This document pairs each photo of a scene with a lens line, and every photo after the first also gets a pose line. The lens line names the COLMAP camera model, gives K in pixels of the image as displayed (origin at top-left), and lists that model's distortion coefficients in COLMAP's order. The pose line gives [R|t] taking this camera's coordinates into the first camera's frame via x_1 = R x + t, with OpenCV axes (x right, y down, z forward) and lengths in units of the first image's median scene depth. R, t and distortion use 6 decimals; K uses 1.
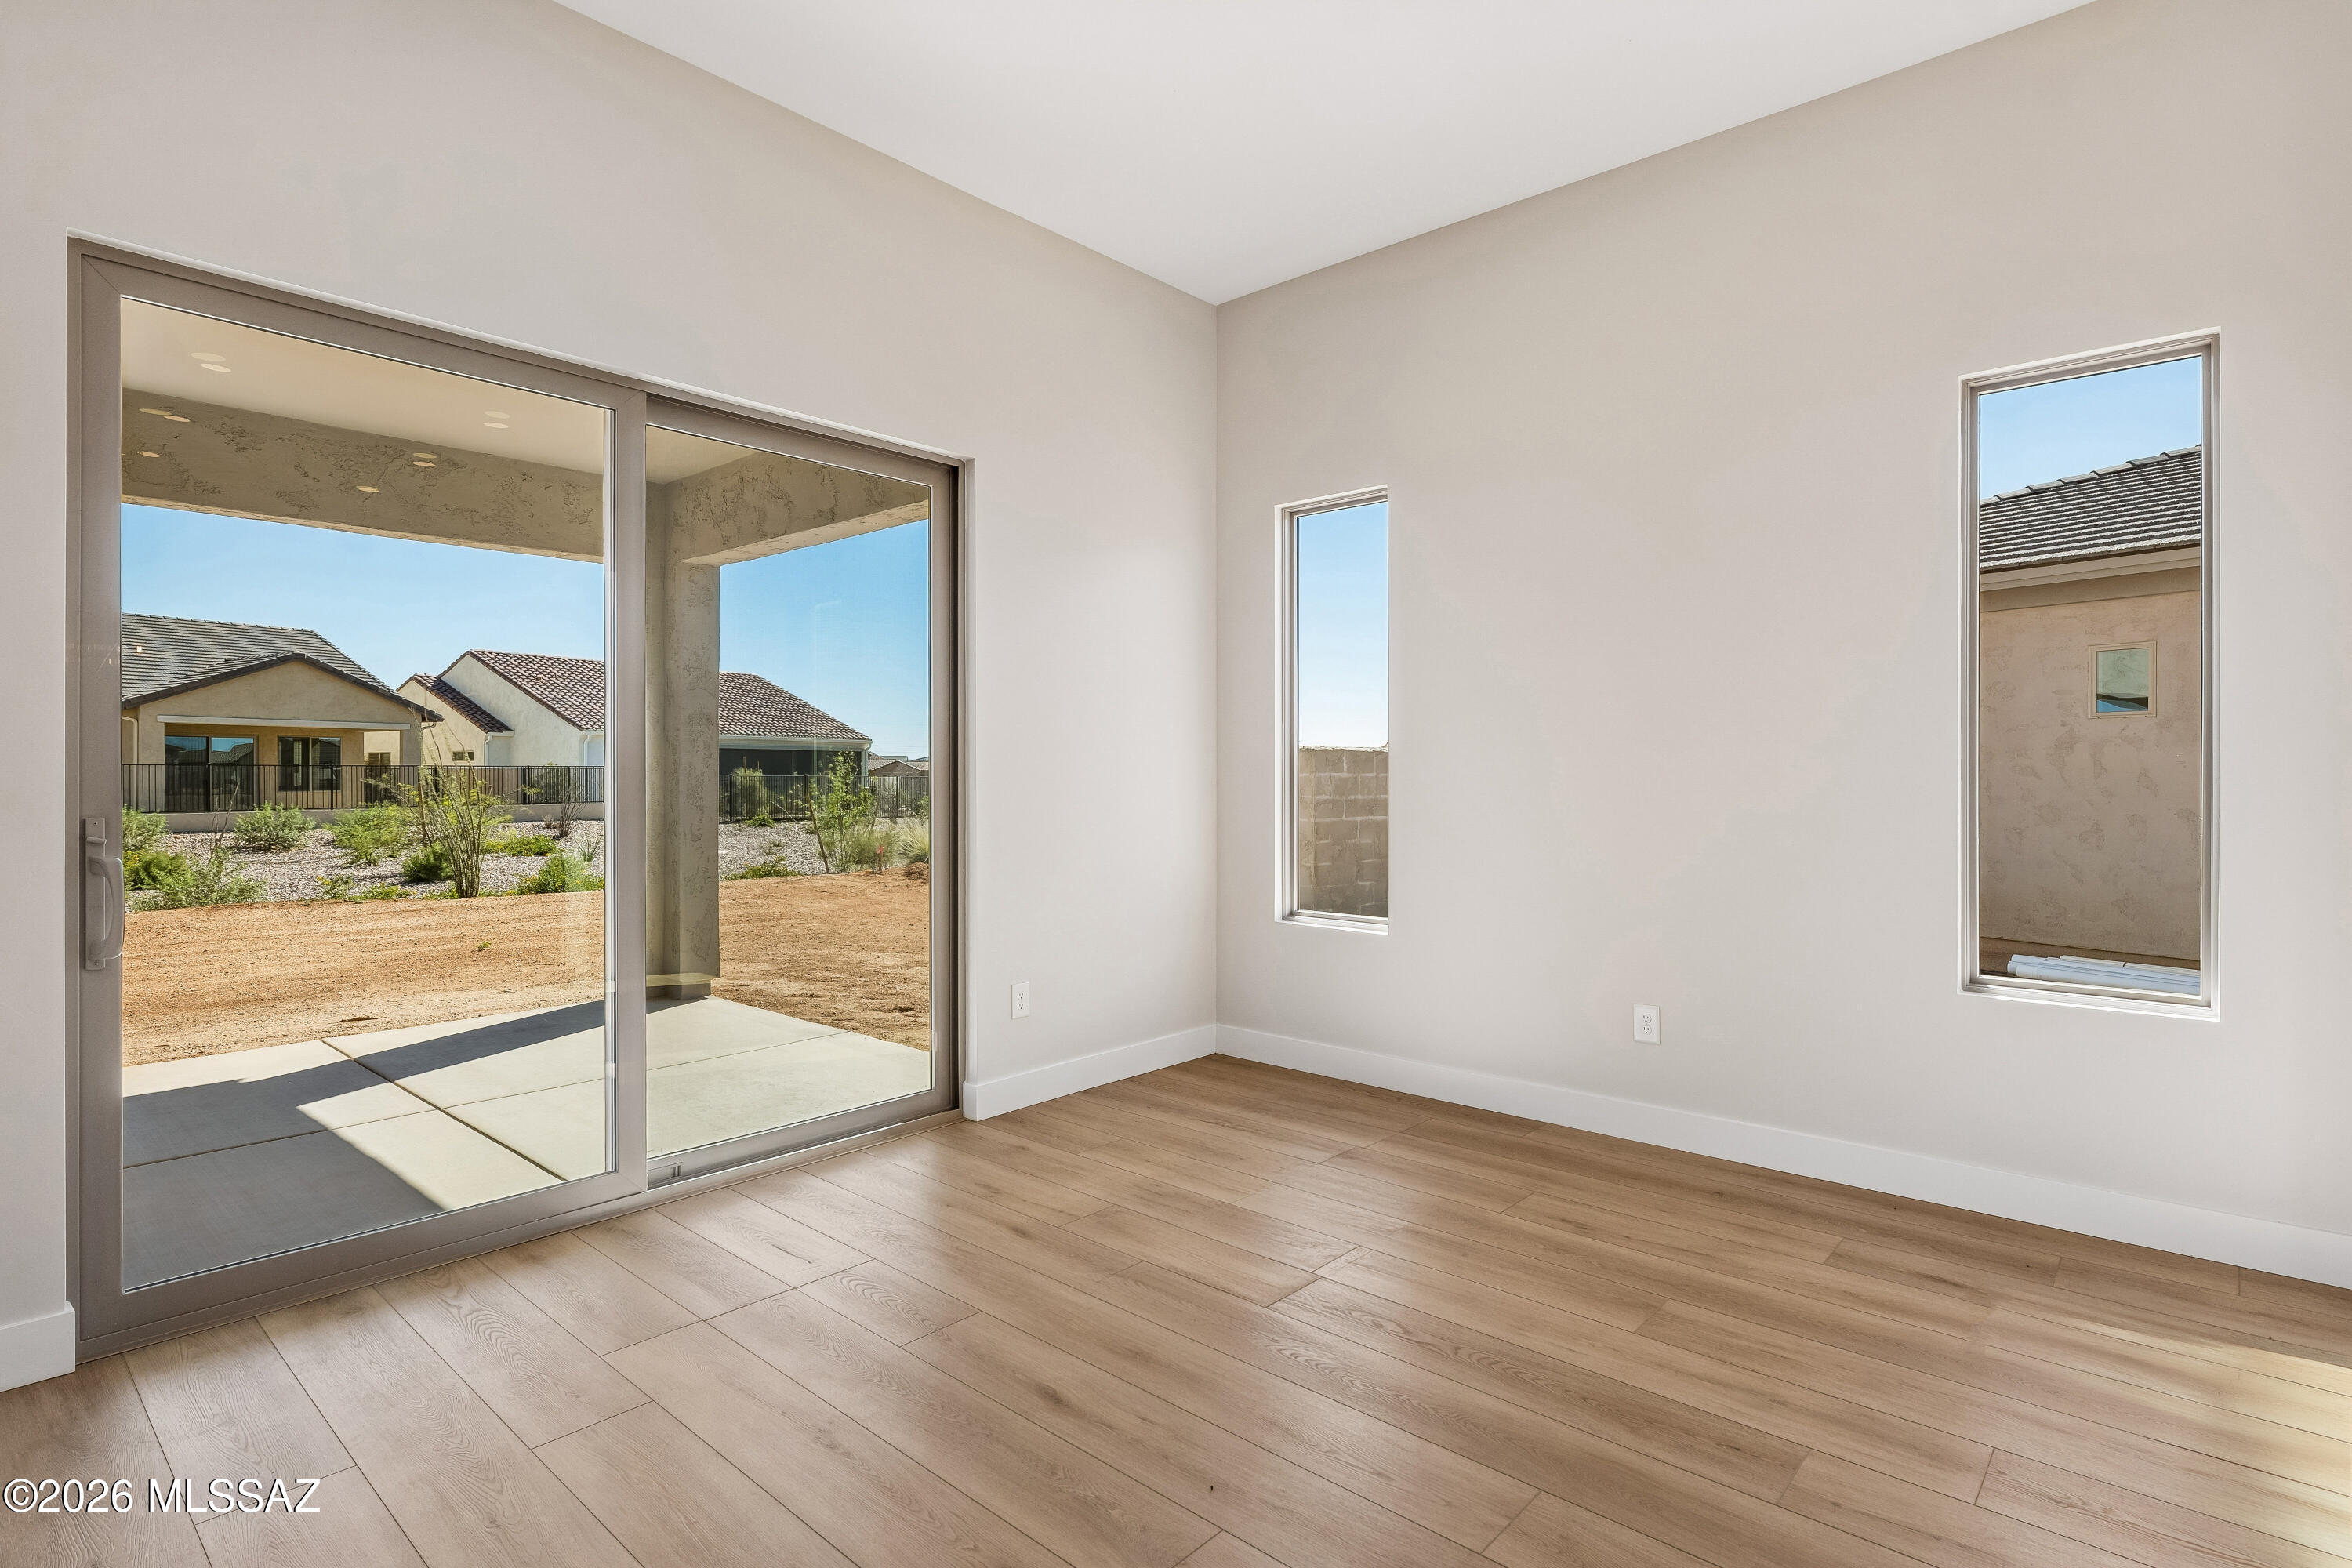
lens RADIAL K [[1167.0, 0, 1176.0], [0, 1167.0, 784.0], [0, 0, 1]] dist [0.004175, 0.000471]
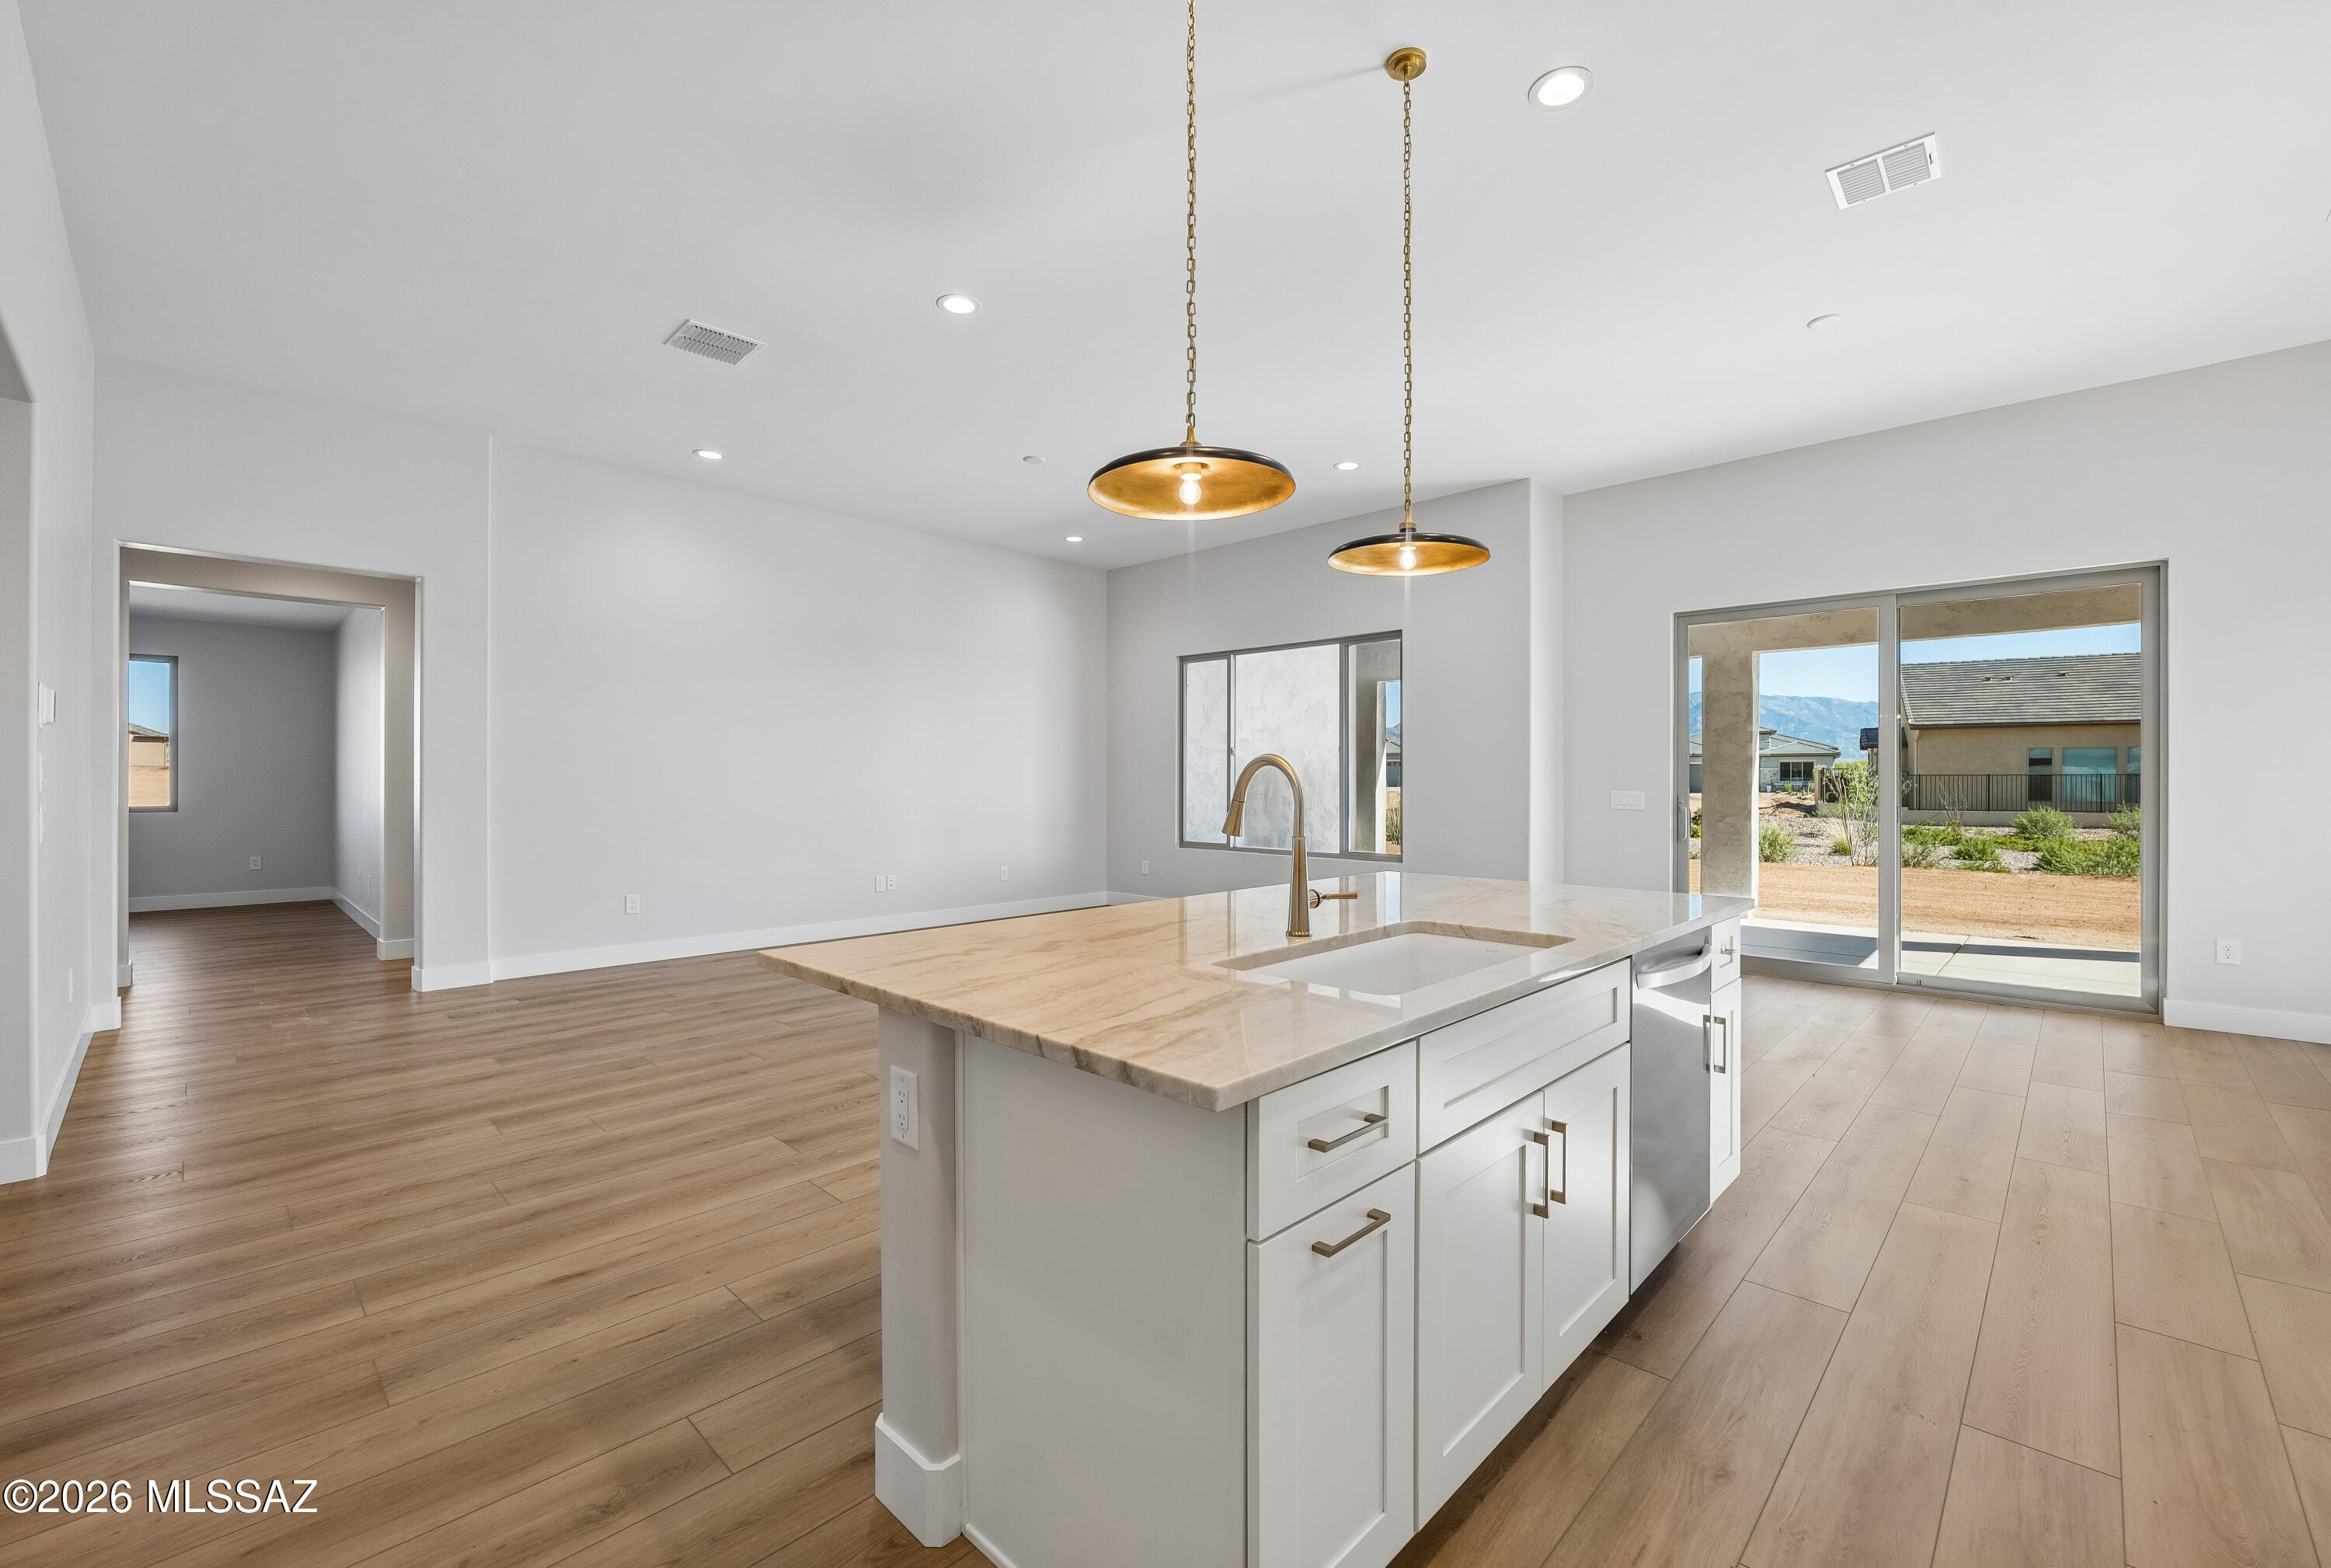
lens RADIAL K [[953.2, 0, 1165.5], [0, 953.2, 784.0], [0, 0, 1]] dist [0.000762, 0.000077]
pose [[-0.040142, 0.002072, -0.999192, 0.789033], [-0.009137, 0.999955, 0.002441, 0.003233], [0.999152, 0.009227, -0.040121, -0.128785]]
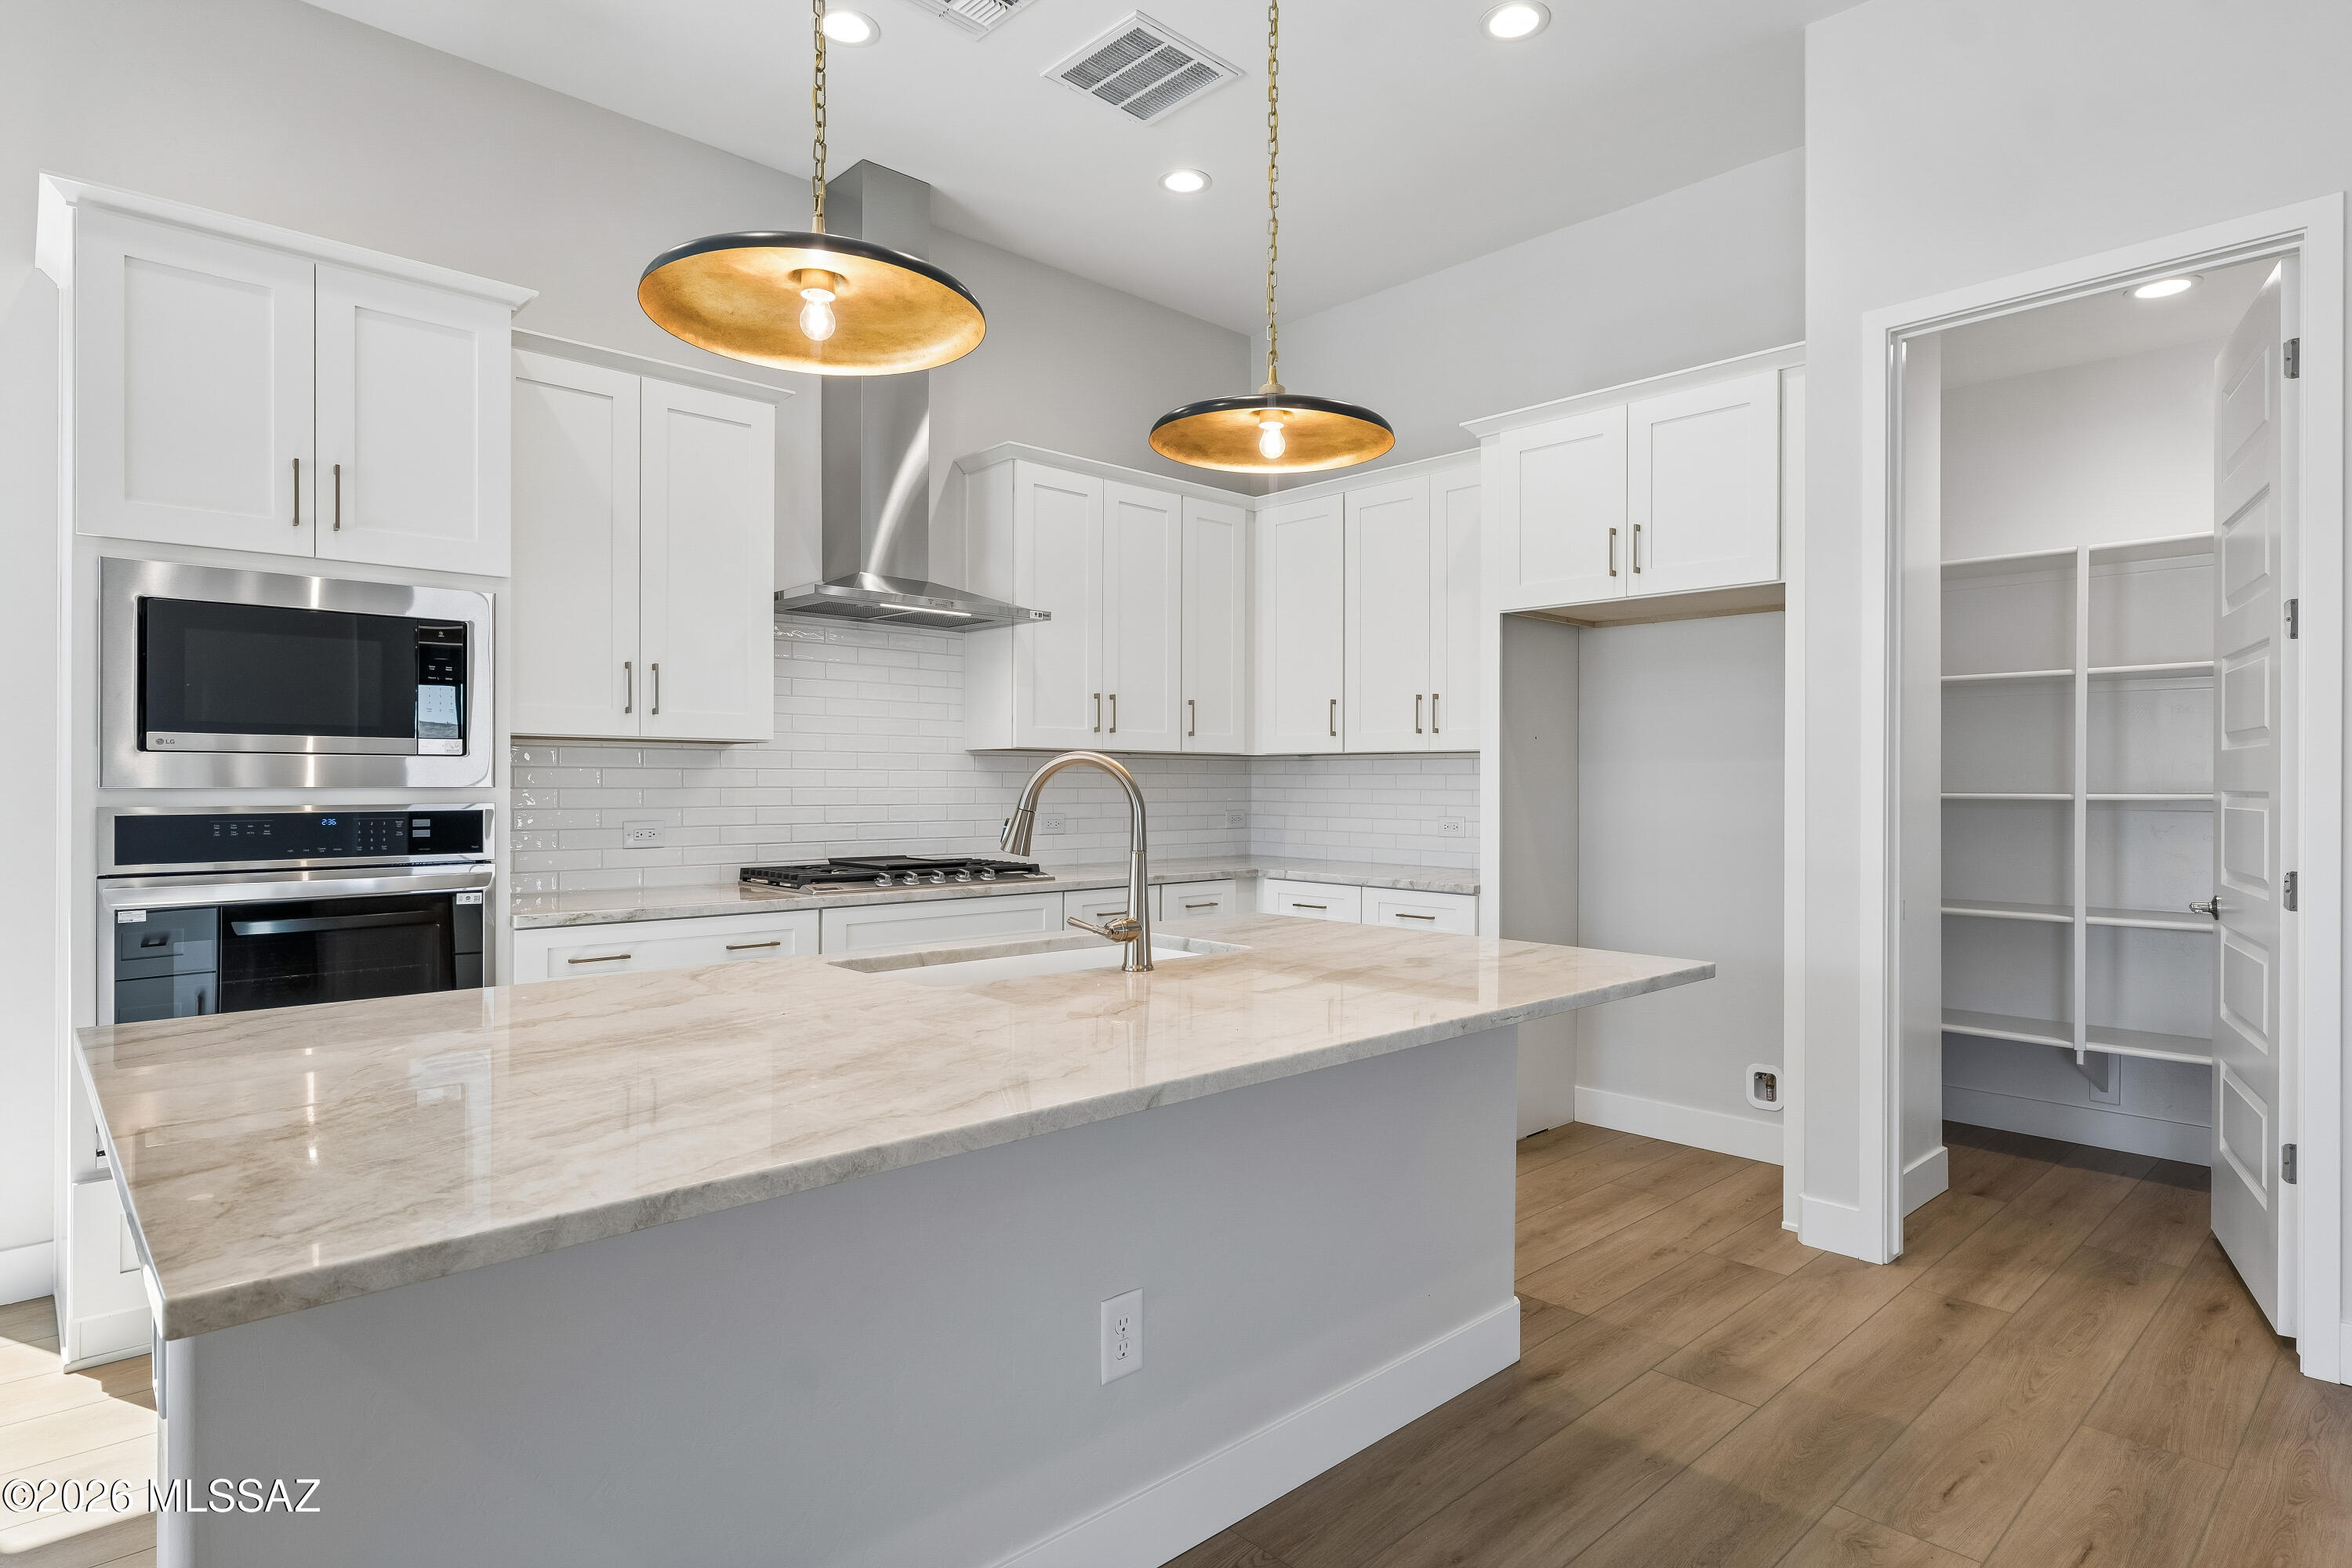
lens RADIAL K [[1260.4, 0, 1176.0], [0, 1260.4, 784.0], [0, 0, 1]] dist [-0.003596, -0.000625]
pose [[0.085404, -0.002307, 0.996344, -0.036794], [0.003608, 0.999991, 0.002007, 0.001366], [-0.996340, 0.003423, 0.085411, -0.138924]]
